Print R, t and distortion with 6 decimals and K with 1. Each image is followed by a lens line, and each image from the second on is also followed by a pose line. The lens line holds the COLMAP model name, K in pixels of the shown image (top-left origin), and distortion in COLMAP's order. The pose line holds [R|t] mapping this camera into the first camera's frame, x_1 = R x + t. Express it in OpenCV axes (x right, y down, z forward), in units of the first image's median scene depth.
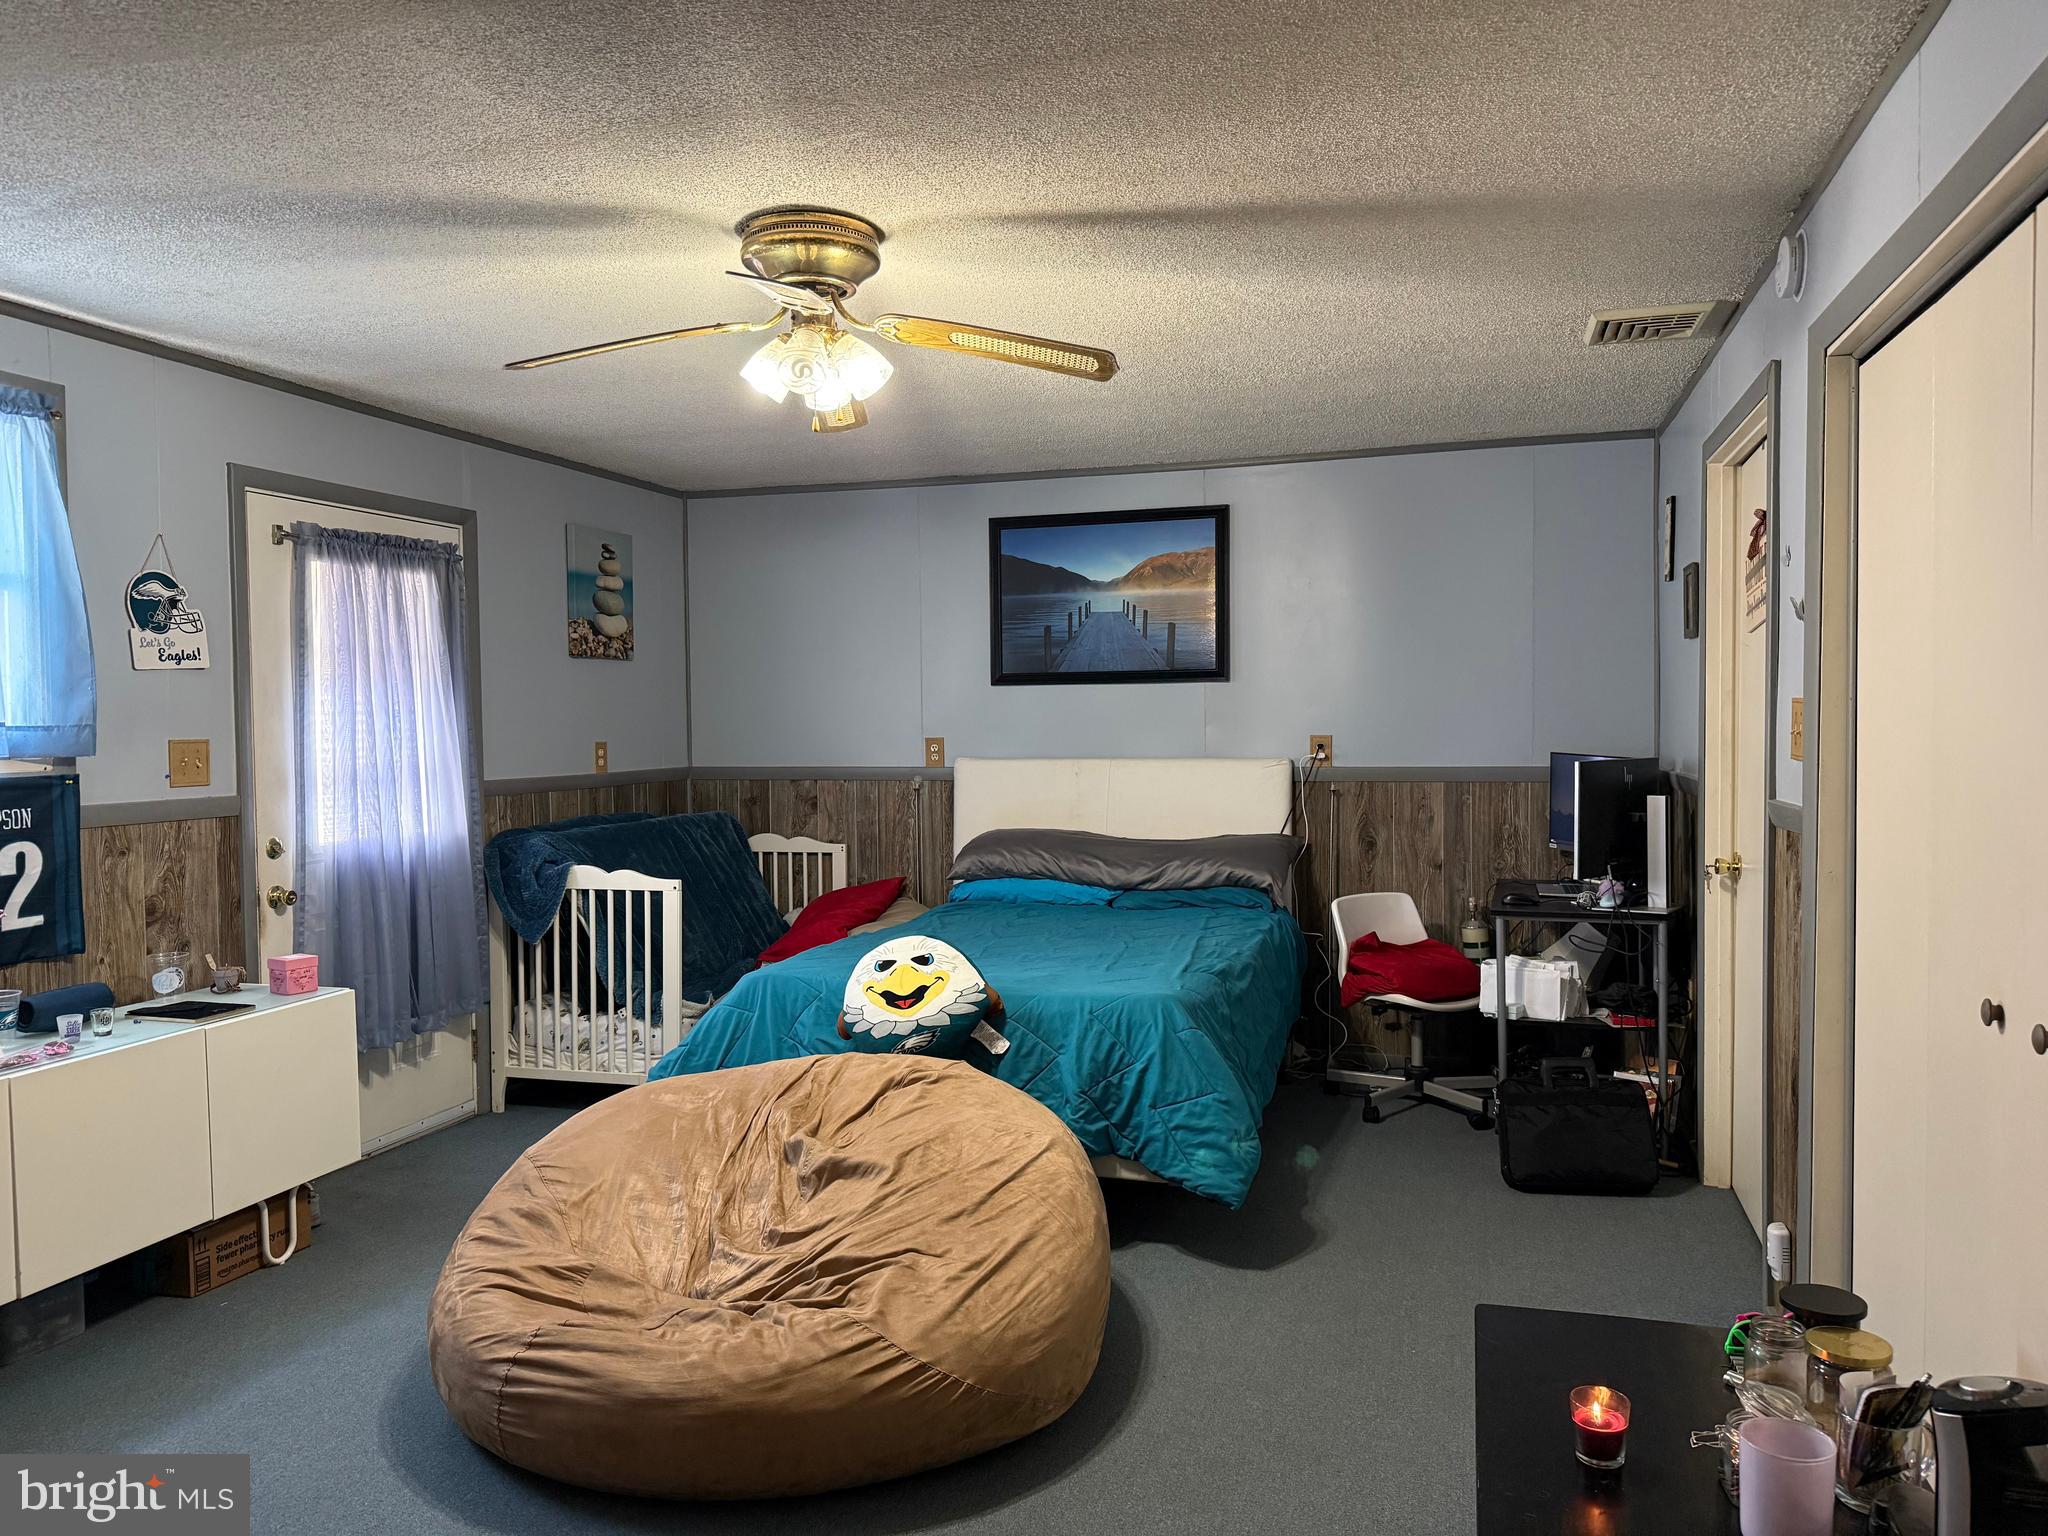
lens RADIAL K [[1411.7, 0, 1033.5], [0, 1411.7, 764.8], [0, 0, 1]] dist [0.095876, -0.135629]
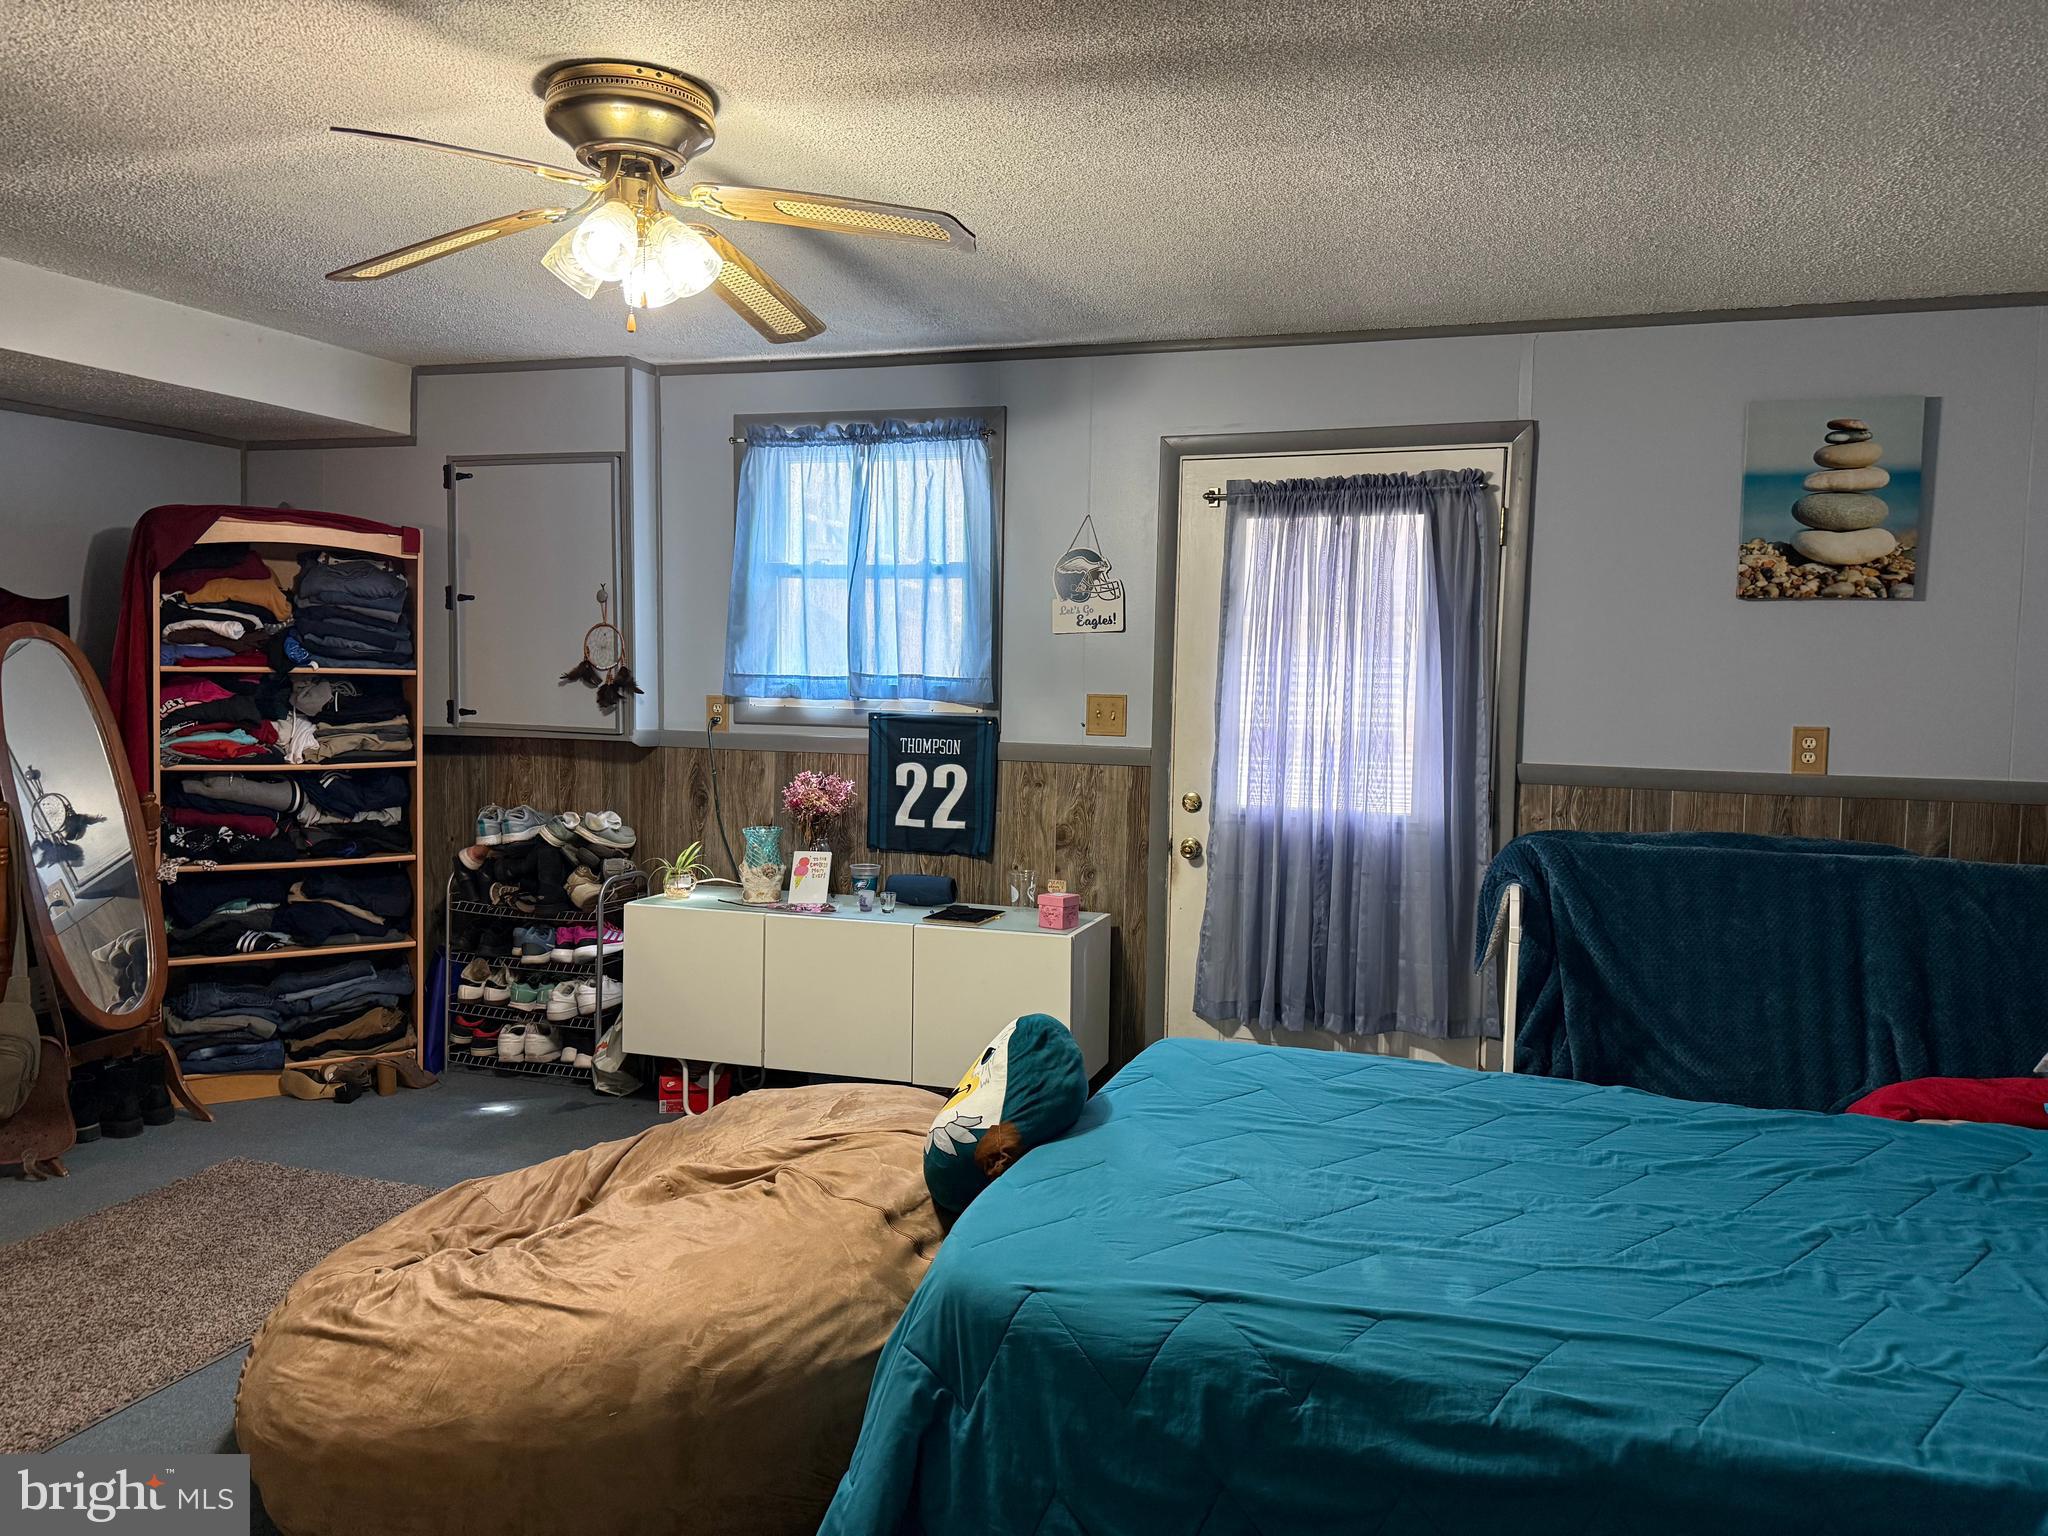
lens RADIAL K [[1411.7, 0, 1033.5], [0, 1411.7, 764.8], [0, 0, 1]] dist [0.095876, -0.135629]
pose [[-0.017683, 0.073937, -0.997106, 0.374801], [-0.053923, 0.995740, 0.074792, -0.029914], [0.998389, 0.055089, -0.013620, 0.674918]]
